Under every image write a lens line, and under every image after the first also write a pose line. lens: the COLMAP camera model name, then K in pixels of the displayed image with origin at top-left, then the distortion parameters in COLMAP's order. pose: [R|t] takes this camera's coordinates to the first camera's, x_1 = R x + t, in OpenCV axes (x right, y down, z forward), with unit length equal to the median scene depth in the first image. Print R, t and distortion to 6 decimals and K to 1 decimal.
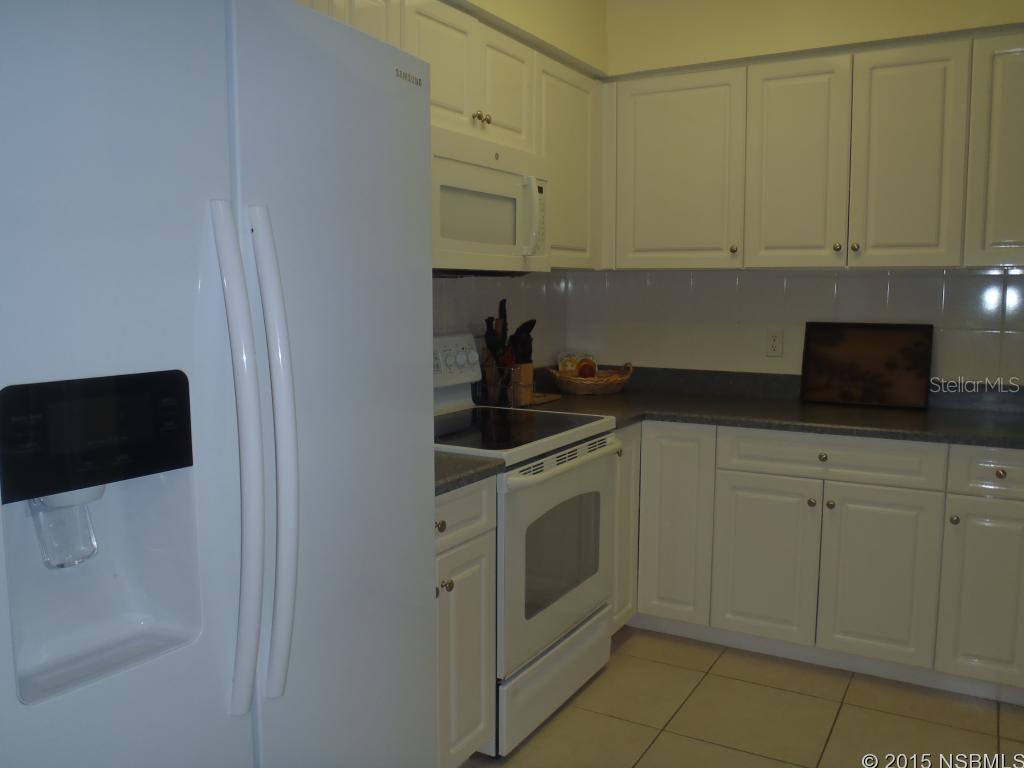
lens RADIAL K [[845.4, 0, 512.0], [0, 845.4, 384.0], [0, 0, 1]] dist [-0.111021, 0.112273]
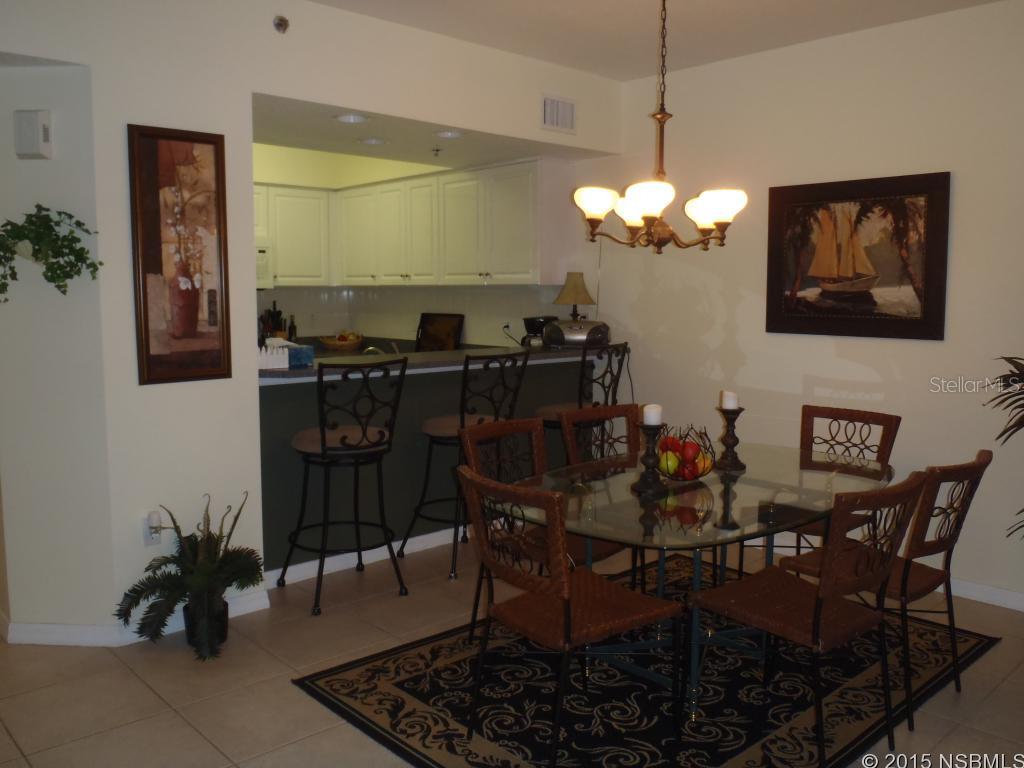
lens RADIAL K [[858.7, 0, 512.0], [0, 858.7, 384.0], [0, 0, 1]] dist [-0.071089, 0.116014]
pose [[0.957941, 0.033766, -0.284973, 1.285956], [-0.034750, 0.999395, 0.001601, 0.092294], [0.284855, 0.008369, 0.958534, -0.964165]]
